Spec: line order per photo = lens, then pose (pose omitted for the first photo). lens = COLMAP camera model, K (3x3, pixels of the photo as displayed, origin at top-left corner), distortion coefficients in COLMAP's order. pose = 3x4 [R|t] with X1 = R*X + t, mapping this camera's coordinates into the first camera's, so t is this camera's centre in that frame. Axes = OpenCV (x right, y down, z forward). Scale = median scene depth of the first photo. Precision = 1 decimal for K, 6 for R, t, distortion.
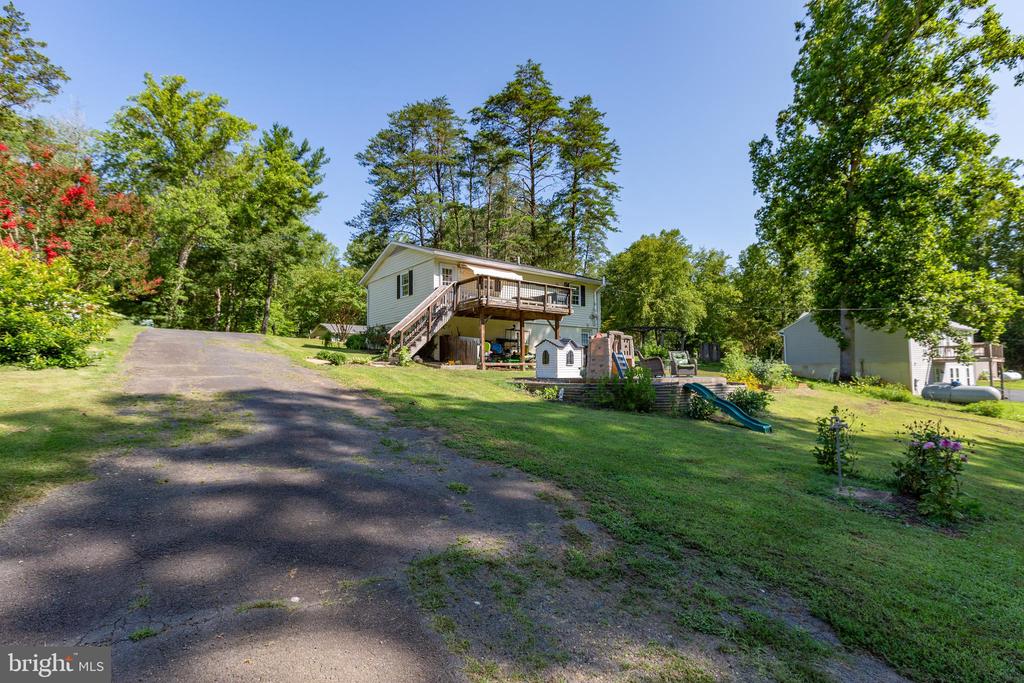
lens RADIAL K [[459.6, 0, 518.6], [0, 459.6, 342.7], [0, 0, 1]] dist [0.002263, -0.001364]
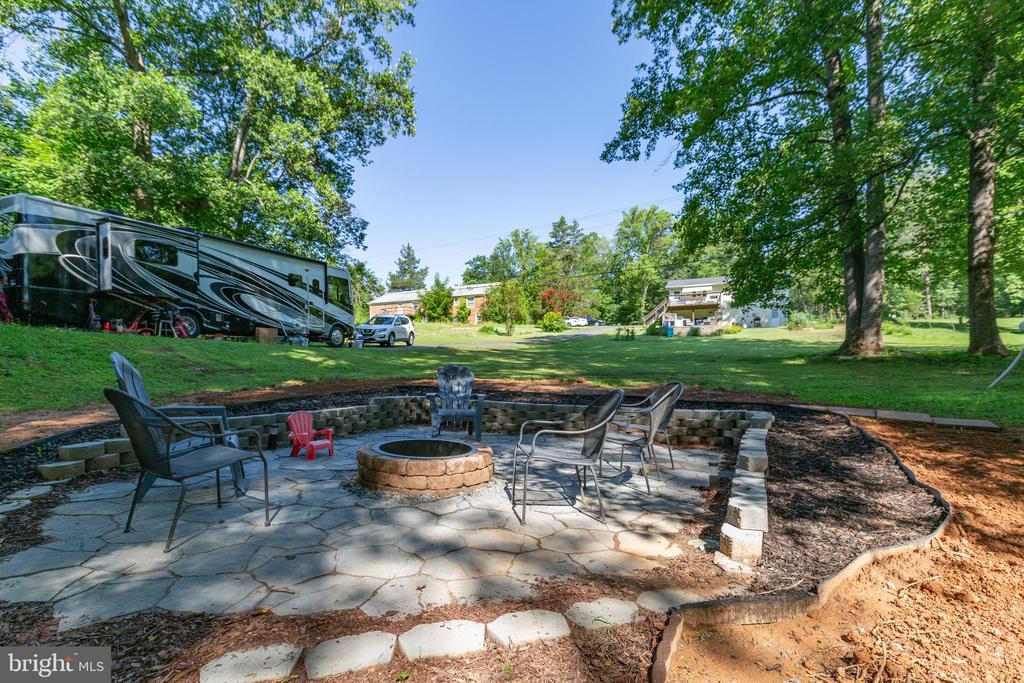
lens RADIAL K [[470.6, 0, 479.5], [0, 470.6, 364.5], [0, 0, 1]] dist [-0.001046, 0.000537]
pose [[0.418294, -0.009693, -0.908260, 1.606091], [0.048408, 0.998760, 0.011635, 0.141500], [0.907021, -0.048834, 0.418245, -0.999107]]
